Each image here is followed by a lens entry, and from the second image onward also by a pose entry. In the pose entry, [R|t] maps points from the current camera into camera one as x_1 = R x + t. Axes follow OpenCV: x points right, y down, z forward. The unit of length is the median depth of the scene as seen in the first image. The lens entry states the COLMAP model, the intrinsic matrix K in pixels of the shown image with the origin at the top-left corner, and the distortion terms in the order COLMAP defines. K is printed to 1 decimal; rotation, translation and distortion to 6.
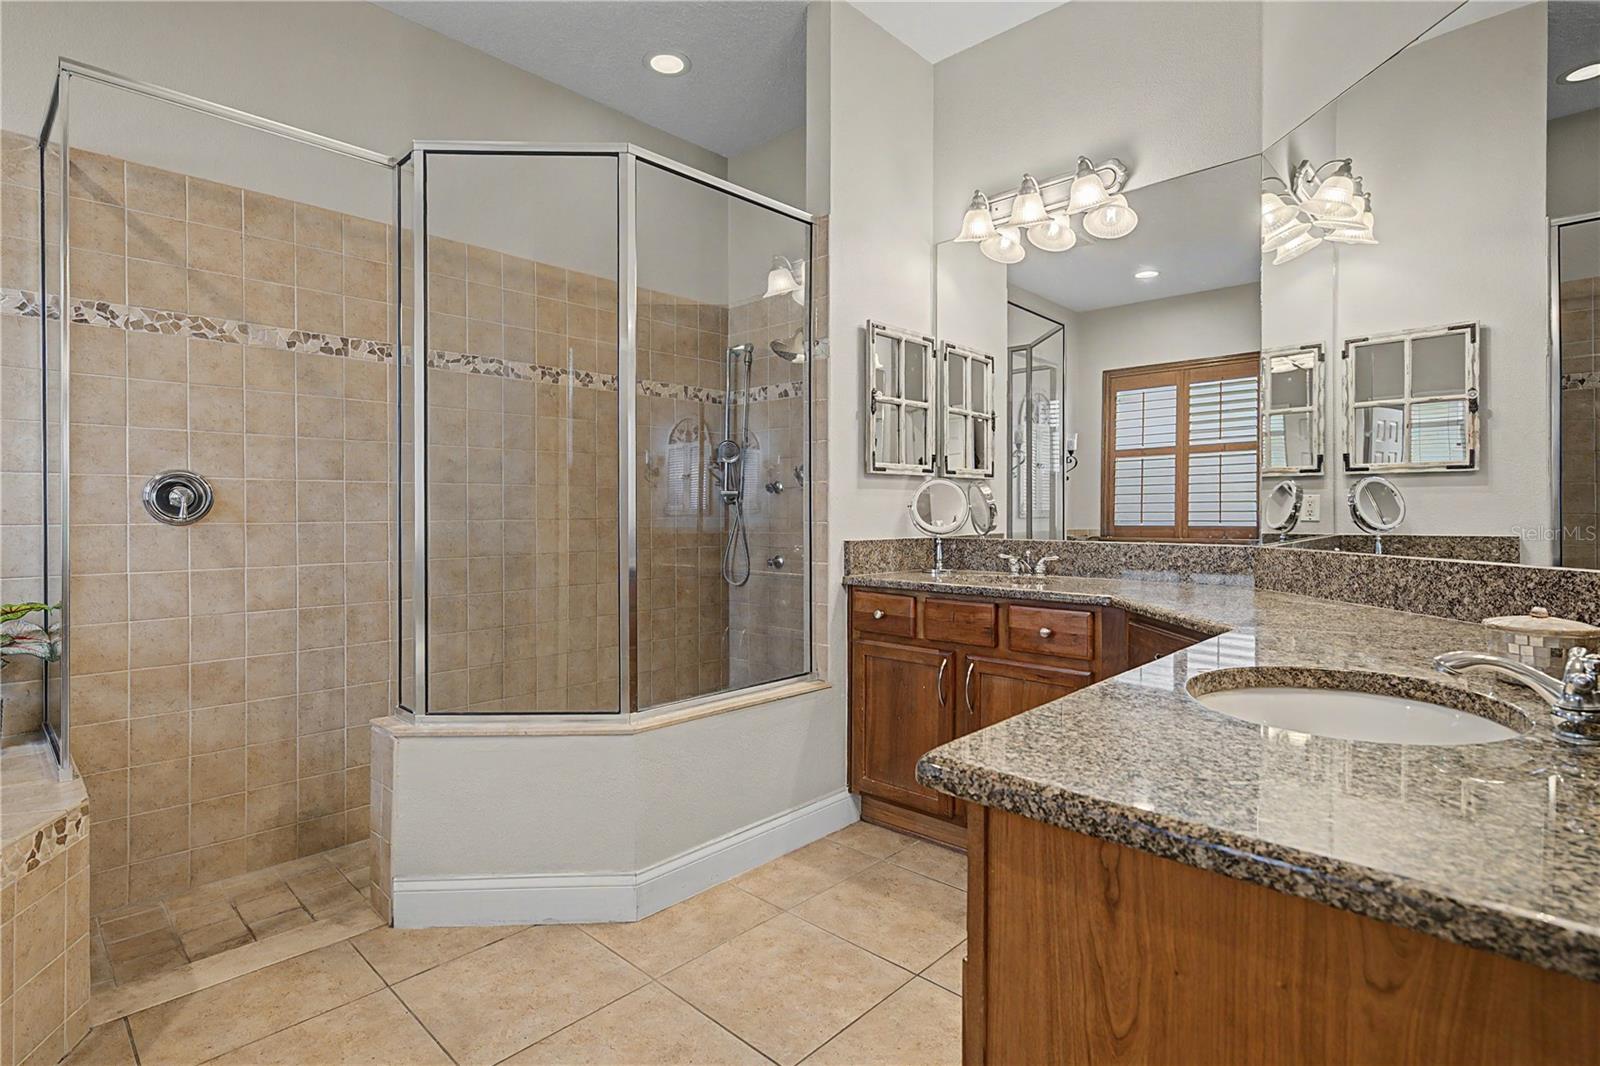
lens RADIAL K [[781.2, 0, 797.6], [0, 781.2, 512.1], [0, 0, 1]] dist [0.000290, 0.000060]
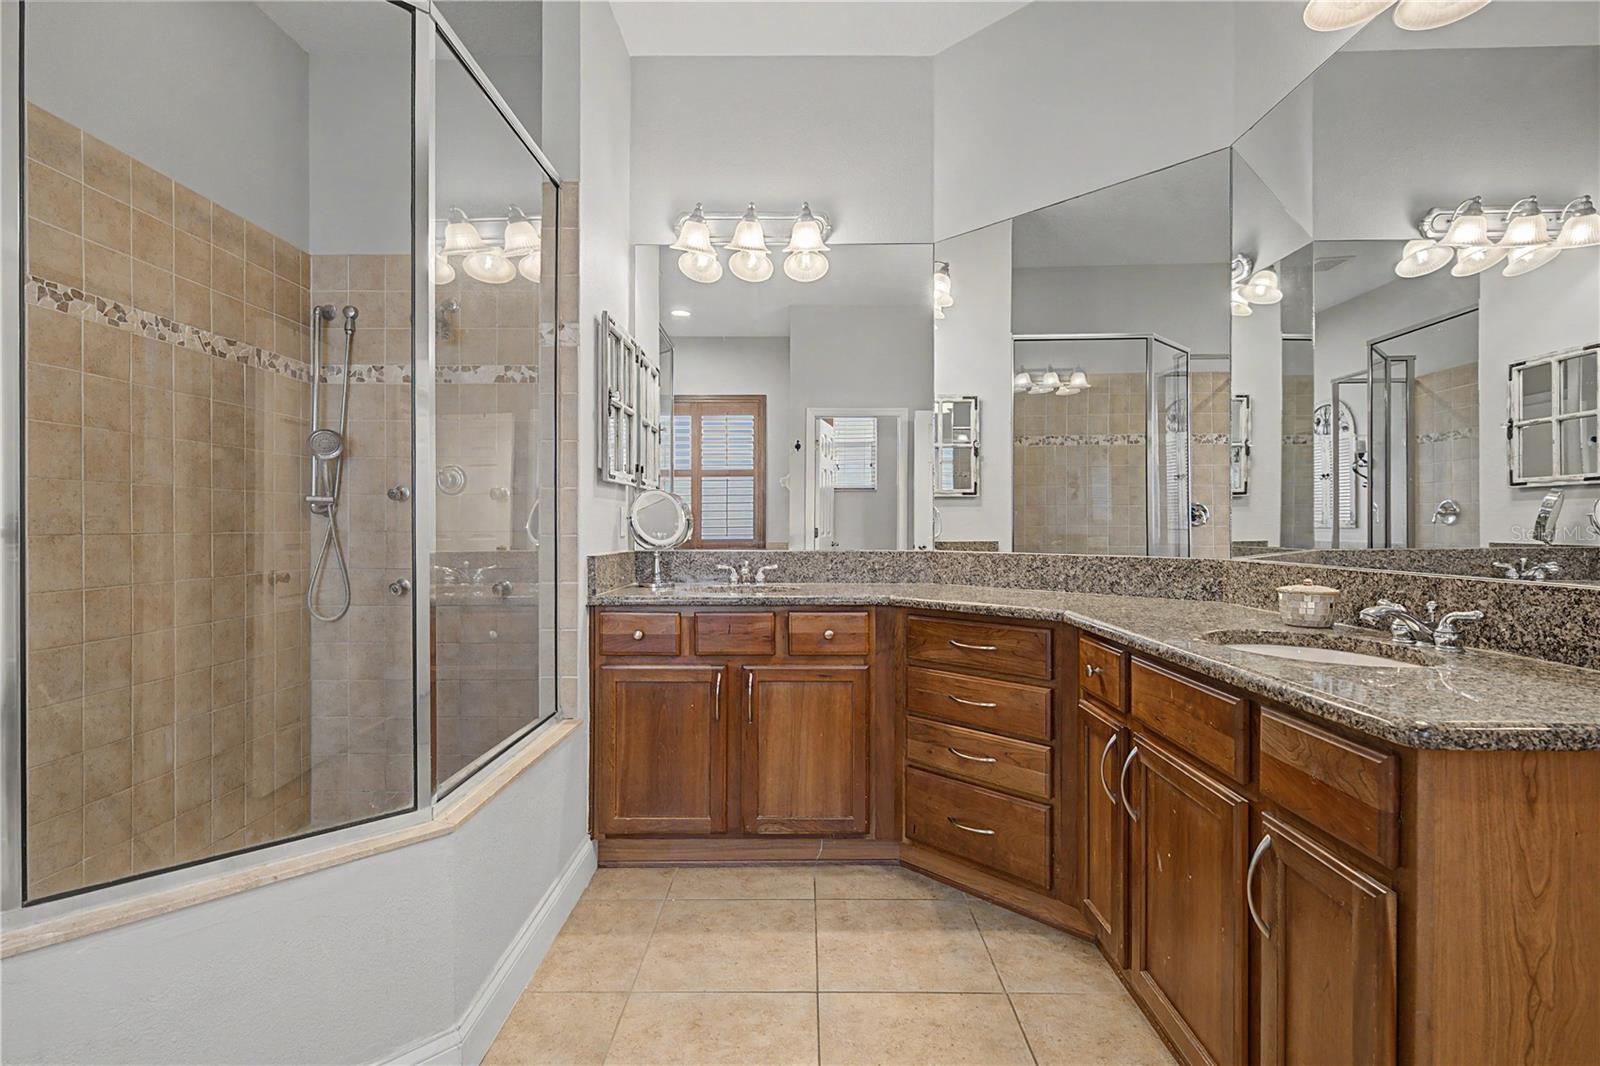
lens RADIAL K [[750.4, 0, 796.2], [0, 750.4, 524.6], [0, 0, 1]] dist [0.001381, -0.000469]
pose [[0.732209, 0.002387, 0.681076, -0.357921], [0.000635, 0.999991, -0.004187, 0.005057], [-0.681080, 0.003498, 0.732201, 0.226278]]
